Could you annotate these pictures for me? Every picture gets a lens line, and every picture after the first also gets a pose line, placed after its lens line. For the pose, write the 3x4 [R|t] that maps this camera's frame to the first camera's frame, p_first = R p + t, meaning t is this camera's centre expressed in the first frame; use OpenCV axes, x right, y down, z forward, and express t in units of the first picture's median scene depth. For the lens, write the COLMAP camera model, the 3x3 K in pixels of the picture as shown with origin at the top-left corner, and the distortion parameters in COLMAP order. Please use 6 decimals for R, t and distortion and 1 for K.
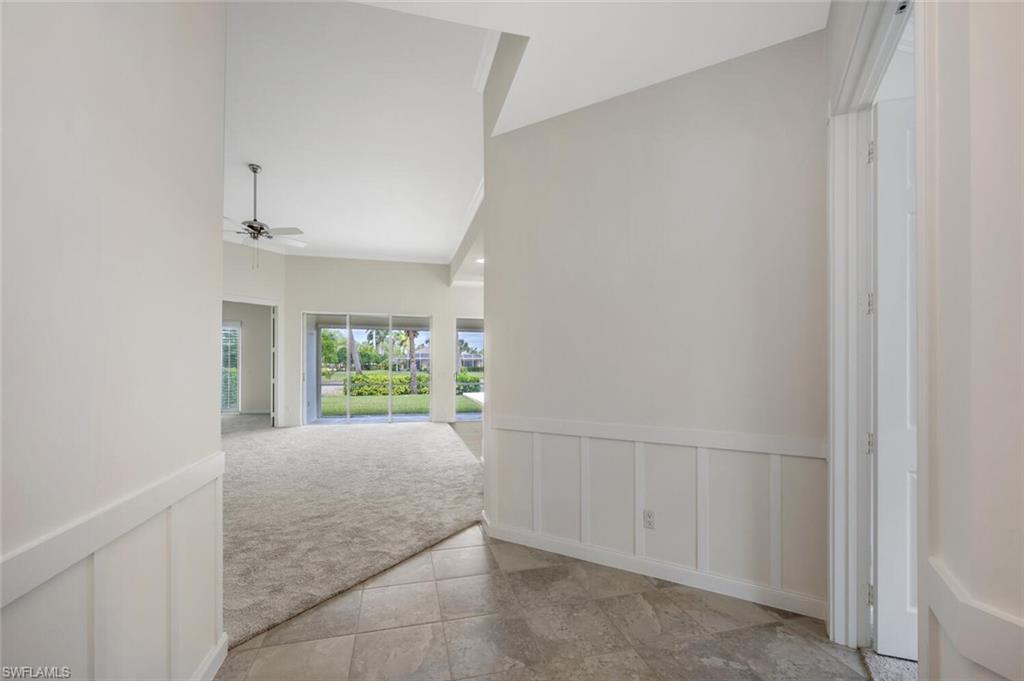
lens RADIAL K [[417.0, 0, 507.3], [0, 417.0, 368.6], [0, 0, 1]] dist [-0.003597, 0.001754]
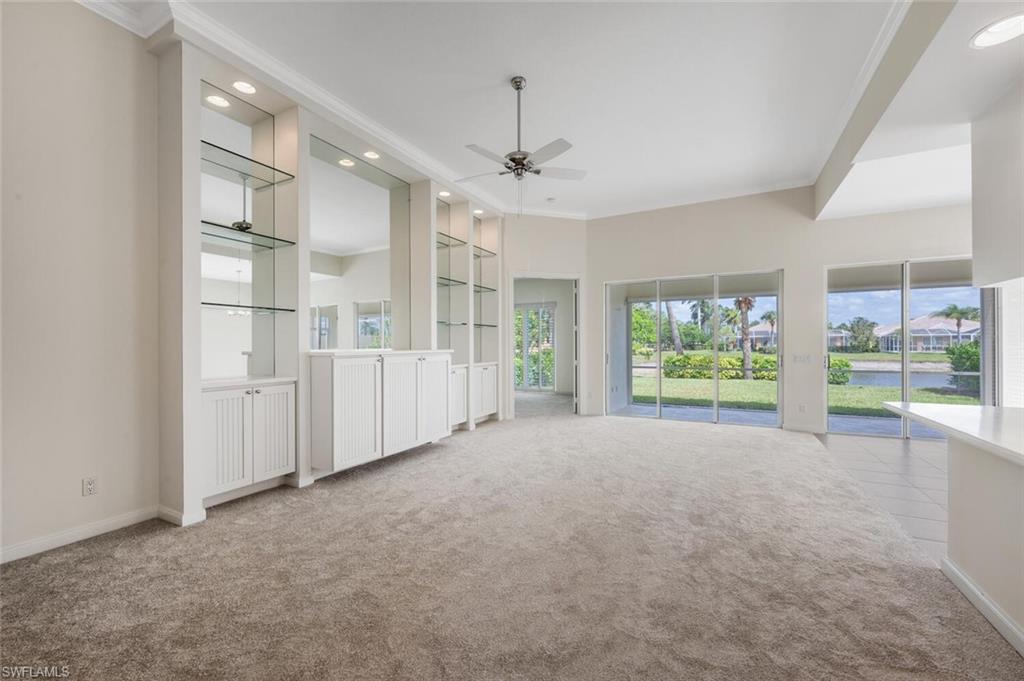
lens RADIAL K [[417.0, 0, 516.8], [0, 417.0, 341.4], [0, 0, 1]] dist [-0.003597, 0.001754]
pose [[0.750153, -0.014189, -0.661112, -0.058996], [0.002819, 0.999829, -0.018260, 0.000446], [0.661258, 0.011835, 0.750065, 0.223552]]
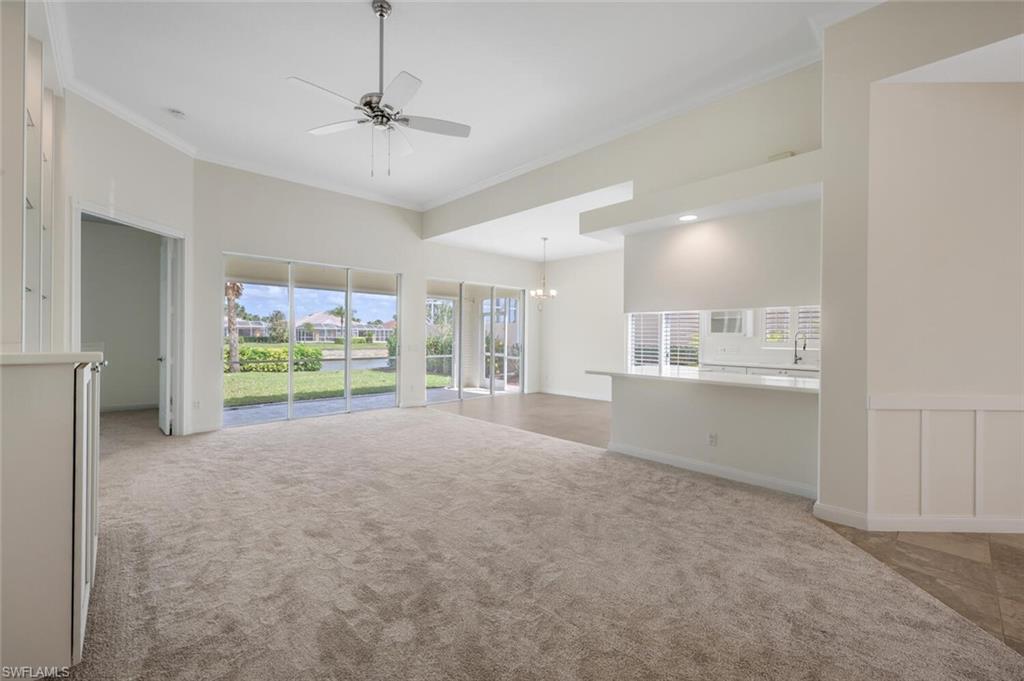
lens RADIAL K [[417.0, 0, 520.0], [0, 417.0, 340.3], [0, 0, 1]] dist [-0.003597, 0.001754]
pose [[0.865260, -0.001667, 0.501321, -0.372215], [-0.000505, 0.999991, 0.004198, -0.003671], [-0.501324, -0.003885, 0.865251, 0.193746]]
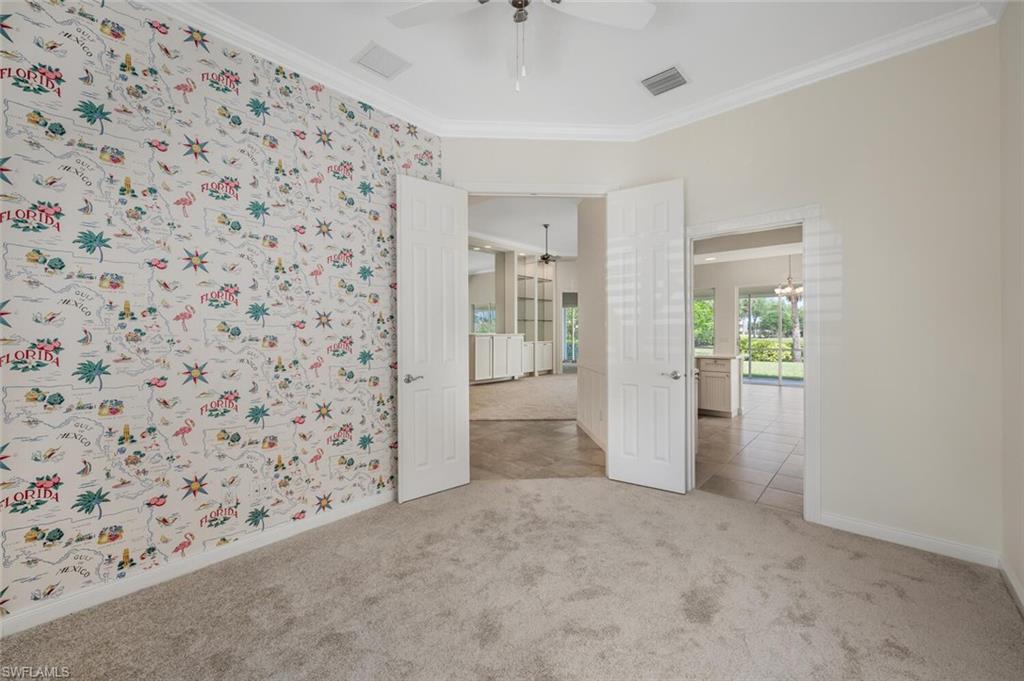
lens RADIAL K [[417.0, 0, 508.6], [0, 417.0, 332.9], [0, 0, 1]] dist [-0.003597, 0.001754]
pose [[0.563730, 0.003319, -0.825953, 0.428984], [-0.005513, 0.999985, 0.000256, -0.001115], [0.825941, 0.004409, 0.563739, -0.095993]]
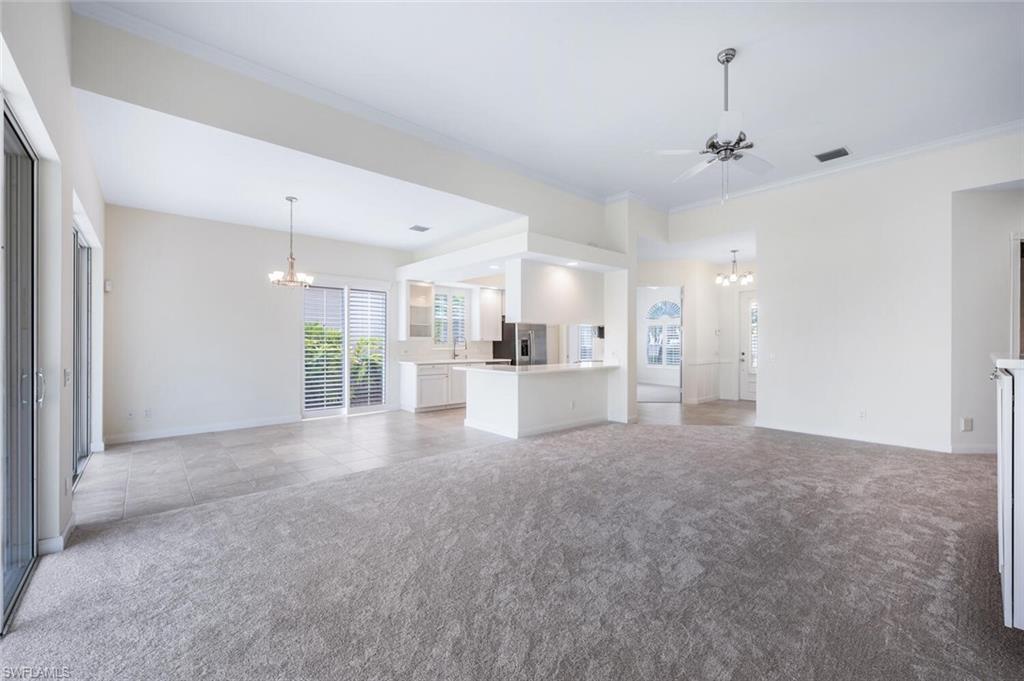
lens RADIAL K [[417.0, 0, 516.6], [0, 417.0, 339.0], [0, 0, 1]] dist [-0.003597, 0.001754]
pose [[-0.452961, 0.000487, 0.891530, -0.545326], [0.003523, 0.999993, 0.001243, -0.009267], [-0.891523, 0.003704, -0.452960, 0.819834]]
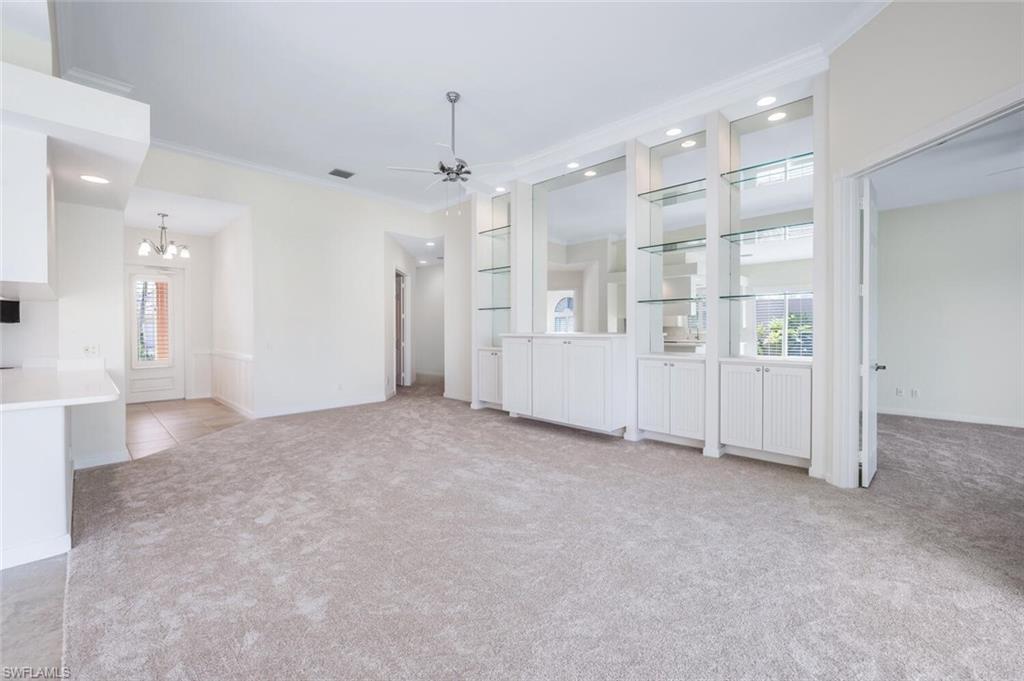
lens RADIAL K [[417.0, 0, 513.4], [0, 417.0, 331.0], [0, 0, 1]] dist [-0.003597, 0.001754]
pose [[-0.851664, 0.000657, -0.524089, -0.133284], [-0.004469, 0.999954, 0.008515, -0.006779], [0.524070, 0.009594, -0.851621, 0.908265]]
